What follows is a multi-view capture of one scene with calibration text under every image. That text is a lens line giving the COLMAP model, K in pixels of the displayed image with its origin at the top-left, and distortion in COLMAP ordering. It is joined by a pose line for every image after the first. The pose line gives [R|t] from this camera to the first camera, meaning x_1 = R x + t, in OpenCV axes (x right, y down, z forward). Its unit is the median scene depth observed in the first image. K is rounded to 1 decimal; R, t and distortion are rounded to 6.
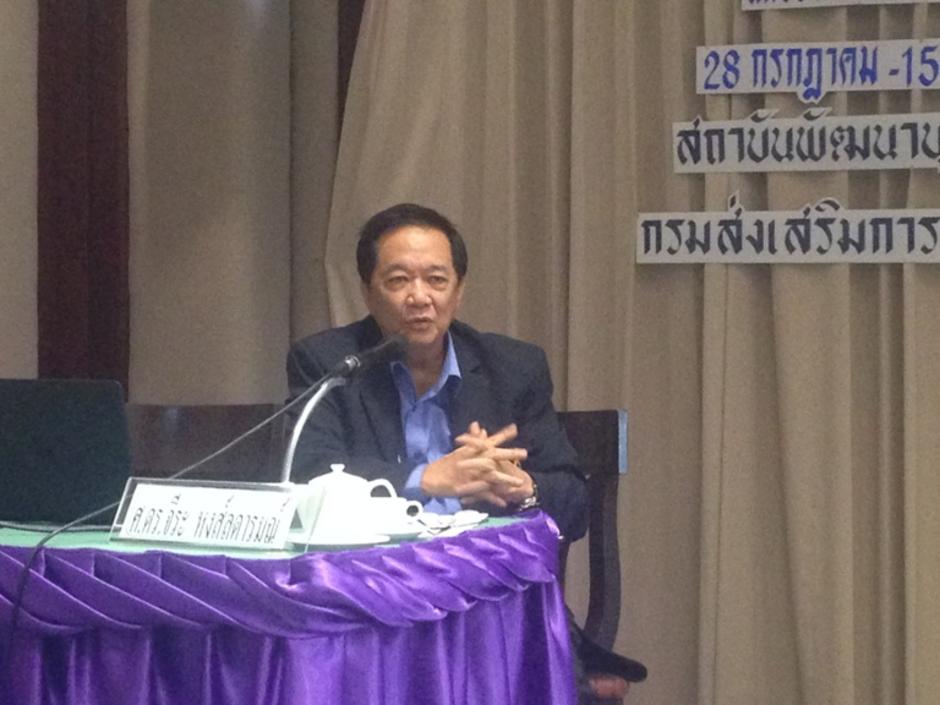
lens RADIAL K [[2492.1, 0, 470.0], [0, 2492.1, 352.5], [0, 0, 1]] dist [0.052662, 1.015495]
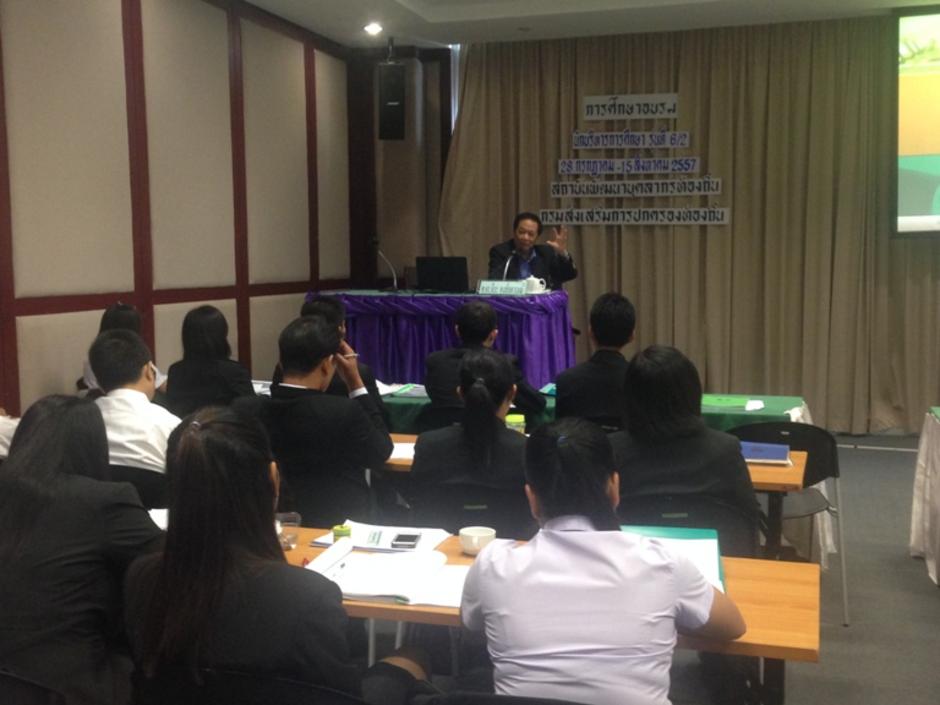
lens RADIAL K [[1190.2, 0, 470.0], [0, 1190.2, 352.5], [0, 0, 1]] dist [0.016135, 0.392600]
pose [[0.989496, -0.020919, 0.143038, -0.267188], [0.009773, 0.996891, 0.078186, 0.009406], [-0.144229, -0.075967, 0.986624, -0.591091]]
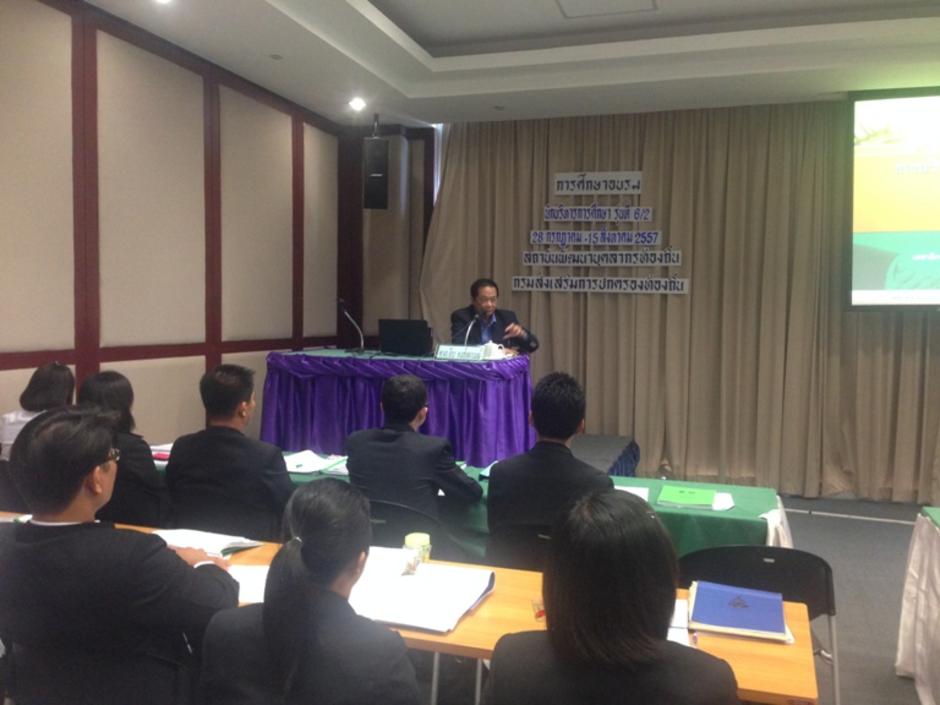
lens RADIAL K [[907.6, 0, 470.0], [0, 907.6, 352.5], [0, 0, 1]] dist [0.063897, -0.007597]
pose [[0.991547, 0.007300, 0.129545, -0.169721], [-0.012634, 0.999104, 0.040398, 0.001651], [-0.129134, -0.041694, 0.990750, -0.306674]]
